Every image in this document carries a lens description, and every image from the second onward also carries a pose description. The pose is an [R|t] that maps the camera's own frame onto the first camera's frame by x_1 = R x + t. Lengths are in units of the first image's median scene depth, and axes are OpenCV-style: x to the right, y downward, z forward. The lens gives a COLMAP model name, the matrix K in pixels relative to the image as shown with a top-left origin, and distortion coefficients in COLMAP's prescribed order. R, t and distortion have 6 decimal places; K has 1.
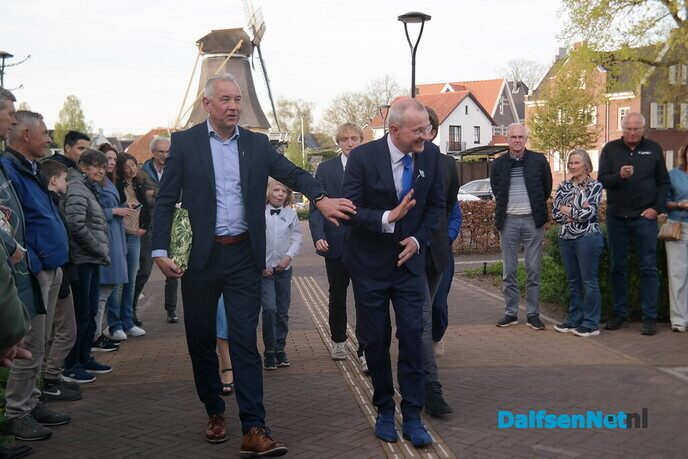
lens RADIAL K [[1024.0, 0, 344.0], [0, 1024.0, 229.5], [0, 0, 1]] dist [-0.006963, 1.193360]
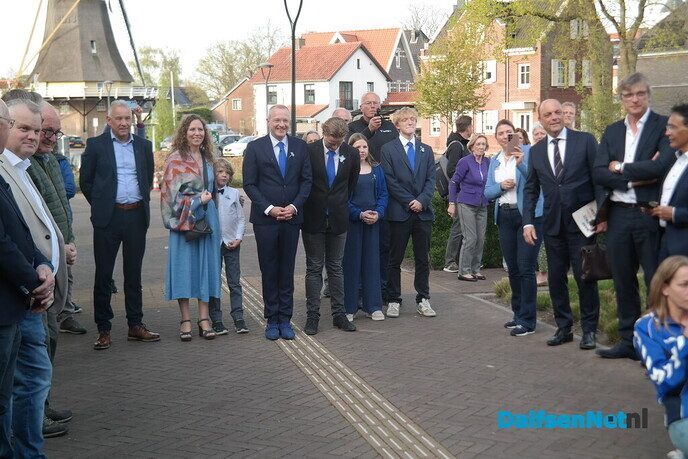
lens RADIAL K [[1531.4, 0, 344.0], [0, 1531.4, 229.5], [0, 0, 1]] dist [0.438699, 0.488186]
pose [[0.996083, -0.013050, 0.087449, -0.012081], [0.011322, 0.999731, 0.020227, 0.000473], [-0.087690, -0.019158, 0.995964, -0.336016]]
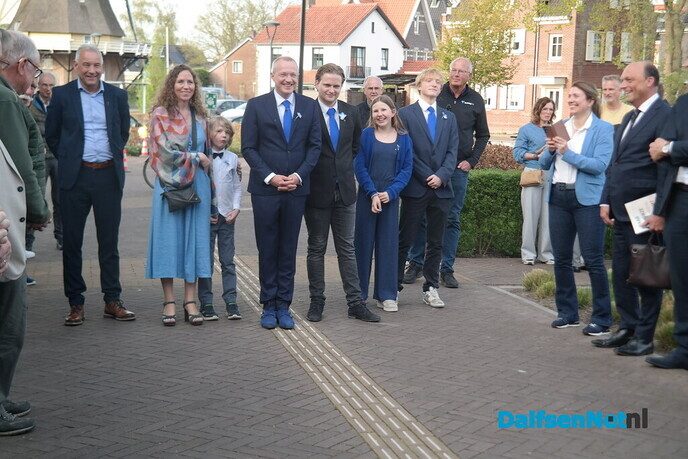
lens RADIAL K [[1618.2, 0, 344.0], [0, 1618.2, 229.5], [0, 0, 1]] dist [0.540617, 0.394584]
pose [[0.995727, 0.029083, 0.087642, -0.011821], [-0.031923, 0.999004, 0.031180, 0.003601], [-0.086648, -0.033845, 0.995664, -0.288699]]
